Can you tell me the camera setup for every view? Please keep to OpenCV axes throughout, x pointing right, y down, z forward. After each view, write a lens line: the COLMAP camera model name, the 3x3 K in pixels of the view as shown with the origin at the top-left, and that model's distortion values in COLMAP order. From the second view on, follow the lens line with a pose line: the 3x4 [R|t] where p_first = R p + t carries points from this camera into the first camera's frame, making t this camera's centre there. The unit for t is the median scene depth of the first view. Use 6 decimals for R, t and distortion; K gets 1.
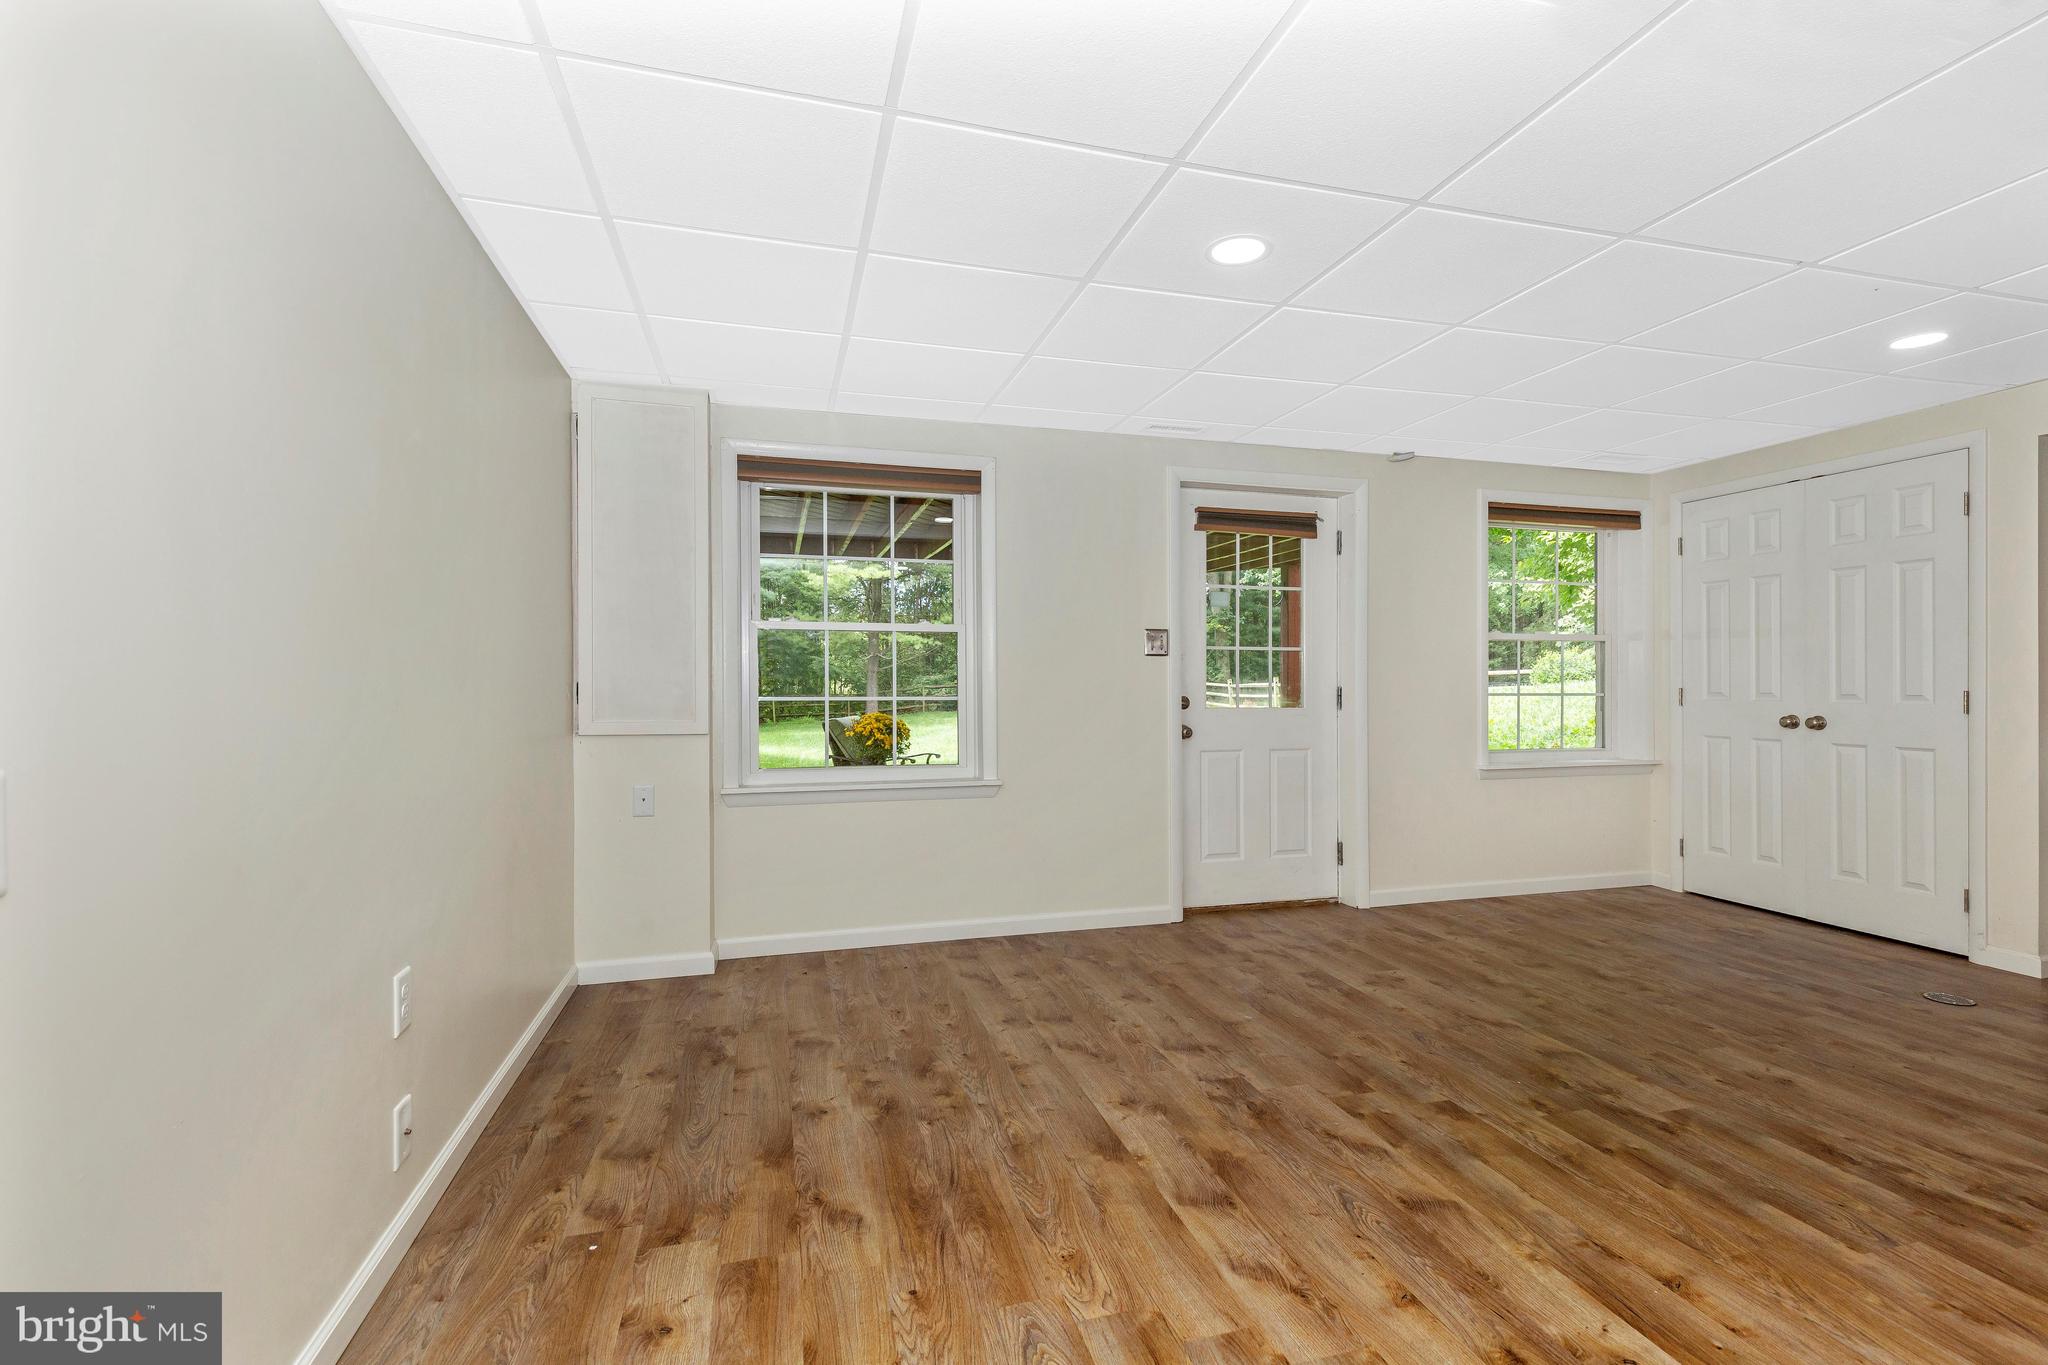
lens RADIAL K [[913.0, 0, 1024.0], [0, 913.0, 682.5], [0, 0, 1]] dist [0.003804, 0.000249]
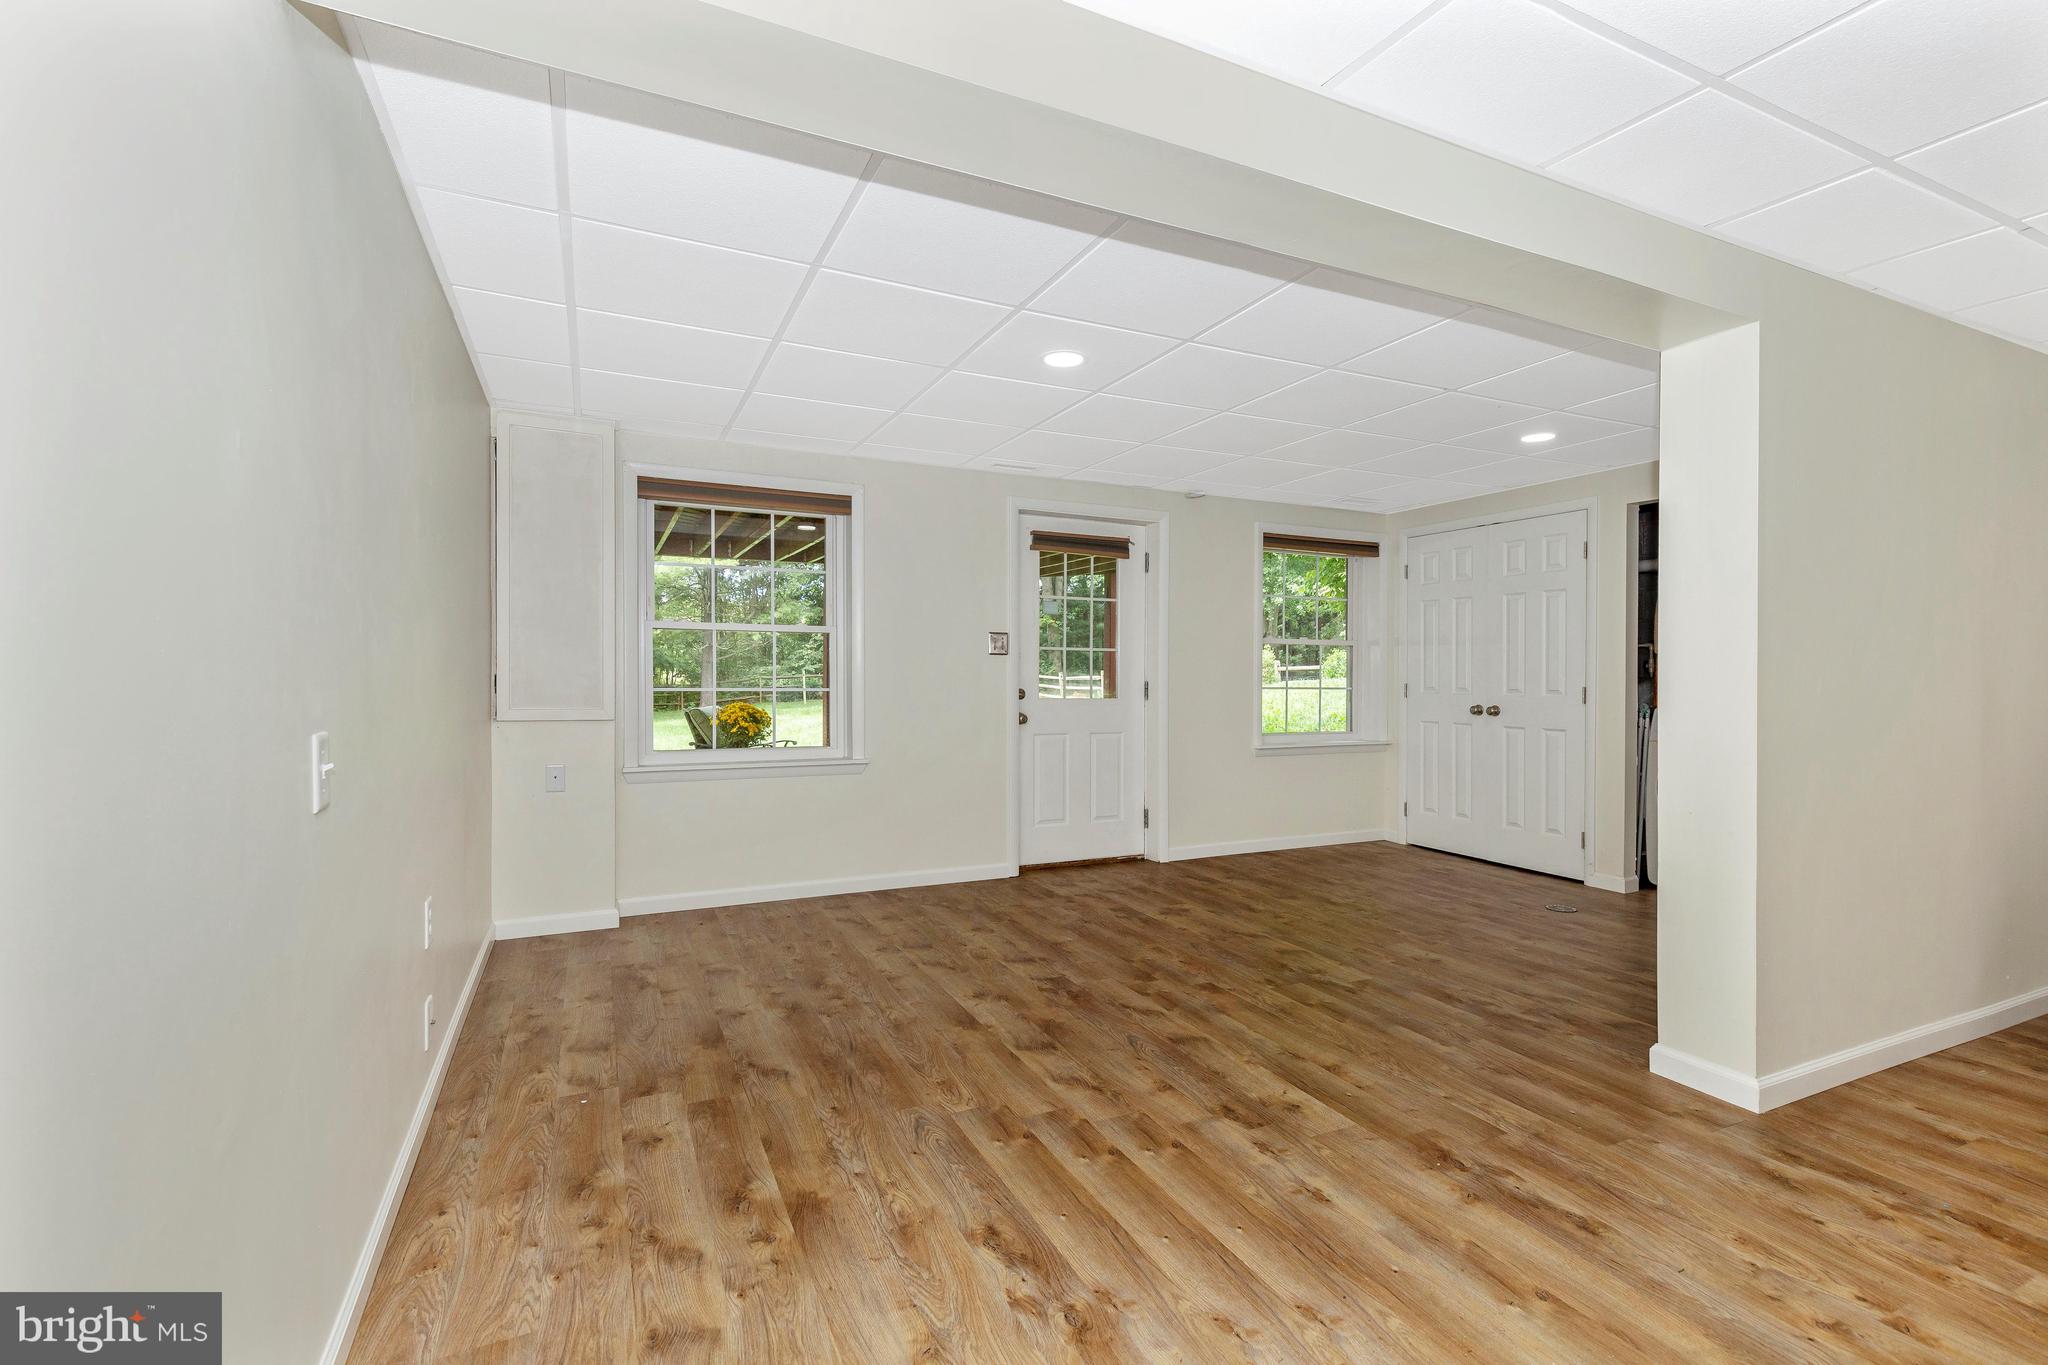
lens RADIAL K [[903.7, 0, 991.1], [0, 903.7, 667.5], [0, 0, 1]] dist [-0.000083, -0.000019]
pose [[0.989595, 0.007272, 0.143696, -0.044233], [-0.006232, 0.999951, -0.007683, -0.004293], [-0.143745, 0.006707, 0.989592, -0.220658]]
